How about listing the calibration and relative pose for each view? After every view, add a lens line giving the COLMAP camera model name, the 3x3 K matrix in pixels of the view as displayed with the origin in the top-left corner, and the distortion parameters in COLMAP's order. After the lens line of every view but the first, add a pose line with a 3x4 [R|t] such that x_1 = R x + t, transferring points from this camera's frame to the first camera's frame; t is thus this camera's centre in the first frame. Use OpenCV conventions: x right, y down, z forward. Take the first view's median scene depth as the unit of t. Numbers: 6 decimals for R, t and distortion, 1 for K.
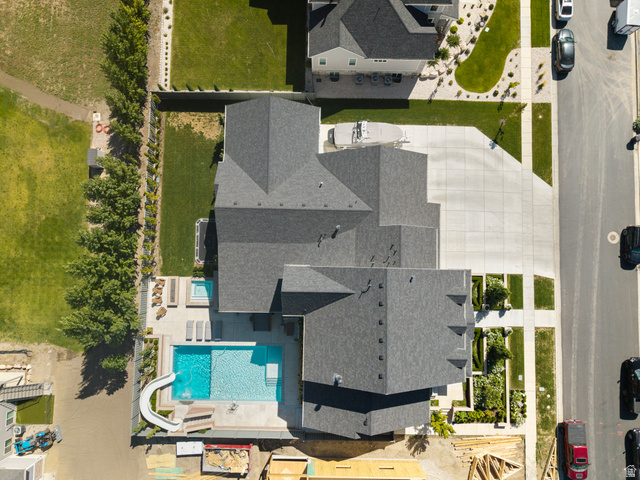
lens RADIAL K [[427.2, 0, 320.4], [0, 427.2, 239.4], [0, 0, 1]] dist [0.018808, -0.018377]
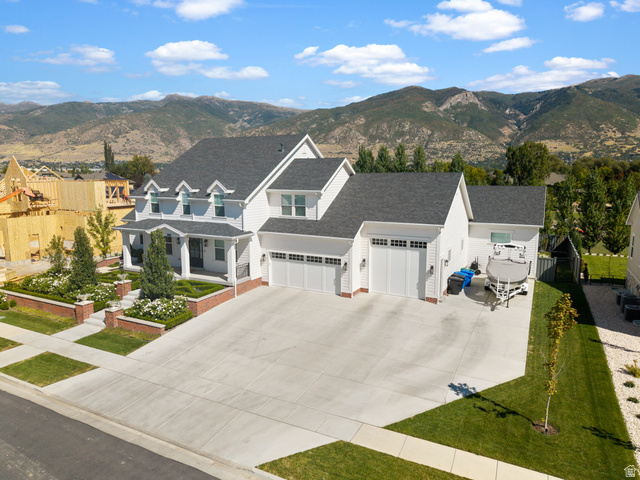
lens RADIAL K [[427.2, 0, 315.0], [0, 427.2, 234.8], [0, 0, 1]] dist [0.018808, -0.018377]
pose [[-0.447039, 0.123635, -0.885929, 0.755119], [-0.892229, 0.009121, 0.451491, -0.276682], [0.063900, 0.992286, 0.106234, 0.862131]]
